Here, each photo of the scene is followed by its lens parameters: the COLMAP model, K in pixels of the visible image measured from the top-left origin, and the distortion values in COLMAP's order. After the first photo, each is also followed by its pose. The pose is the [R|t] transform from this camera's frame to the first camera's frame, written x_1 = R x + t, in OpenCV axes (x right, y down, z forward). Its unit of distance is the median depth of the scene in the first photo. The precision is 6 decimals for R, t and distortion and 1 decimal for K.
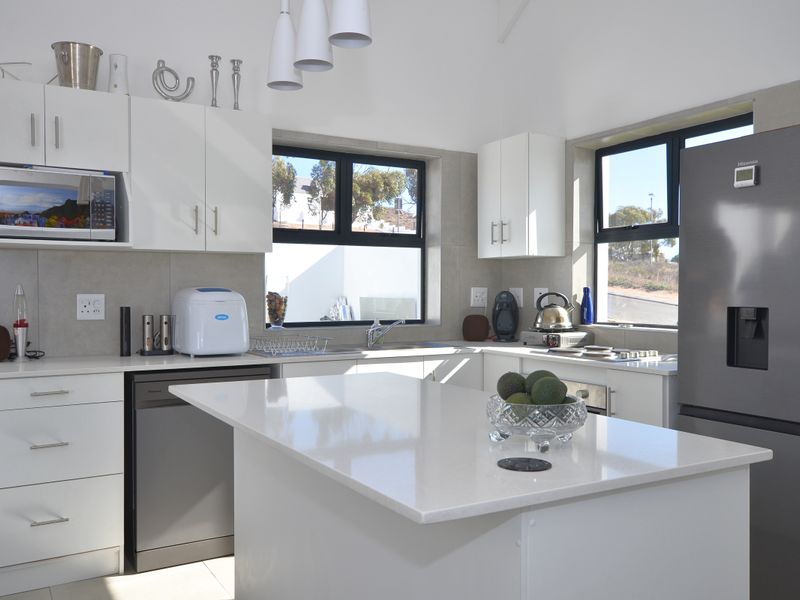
lens RADIAL K [[722.6, 0, 400.0], [0, 722.6, 300.0], [0, 0, 1]] dist [0.000122, 0.003077]
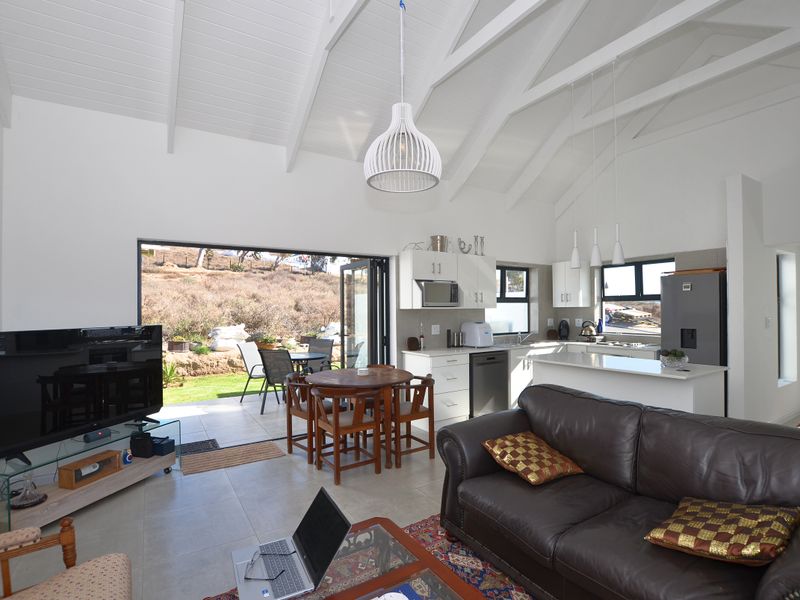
lens RADIAL K [[401.7, 0, 400.0], [0, 401.7, 300.0], [0, 0, 1]] dist [-0.033073, 0.000219]
pose [[0.999685, -0.008694, 0.023539, -0.496180], [0.009509, 0.999351, -0.034742, -0.042093], [-0.023222, 0.034955, 0.999119, -0.416139]]
